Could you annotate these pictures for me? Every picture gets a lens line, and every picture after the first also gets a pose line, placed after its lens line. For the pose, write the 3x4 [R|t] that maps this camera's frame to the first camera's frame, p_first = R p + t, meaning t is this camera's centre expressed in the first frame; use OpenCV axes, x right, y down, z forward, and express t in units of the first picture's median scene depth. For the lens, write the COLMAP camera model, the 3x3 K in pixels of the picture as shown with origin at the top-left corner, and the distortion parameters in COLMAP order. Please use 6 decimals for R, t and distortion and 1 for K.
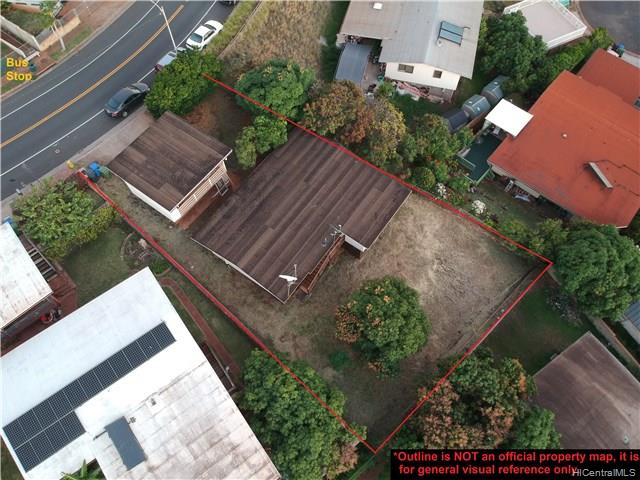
lens RADIAL K [[456.7, 0, 319.4], [0, 456.7, 243.2], [0, 0, 1]] dist [0.024487, -0.009831]
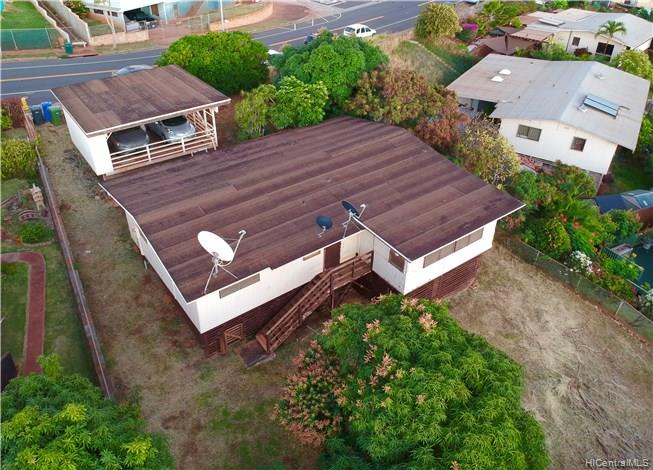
lens RADIAL K [[499.5, 0, 312.8], [0, 499.5, 218.5], [0, 0, 1]] dist [0.015352, -0.040225]
pose [[0.949728, 0.188749, -0.249781, 0.119002], [-0.288067, 0.839301, -0.461077, 0.215375], [0.122614, 0.509851, 0.851480, 0.500559]]
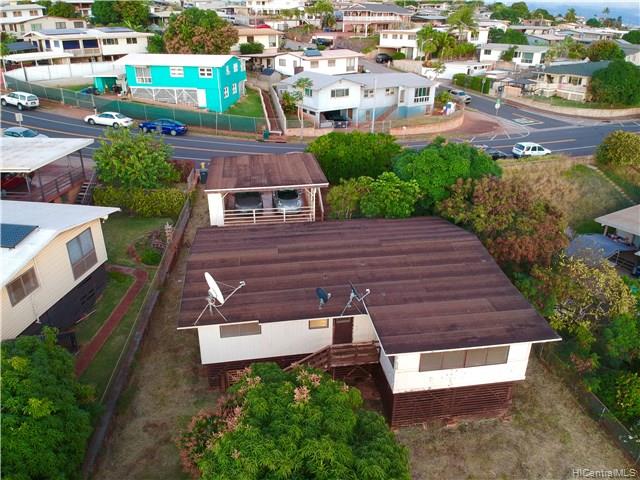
lens RADIAL K [[473.2, 0, 316.4], [0, 473.2, 237.5], [0, 0, 1]] dist [0.018733, -0.052879]
pose [[0.697964, 0.312367, -0.644417, 0.295357], [-0.646991, 0.660810, -0.380439, 0.144494], [0.307000, 0.682464, 0.663320, 0.548674]]
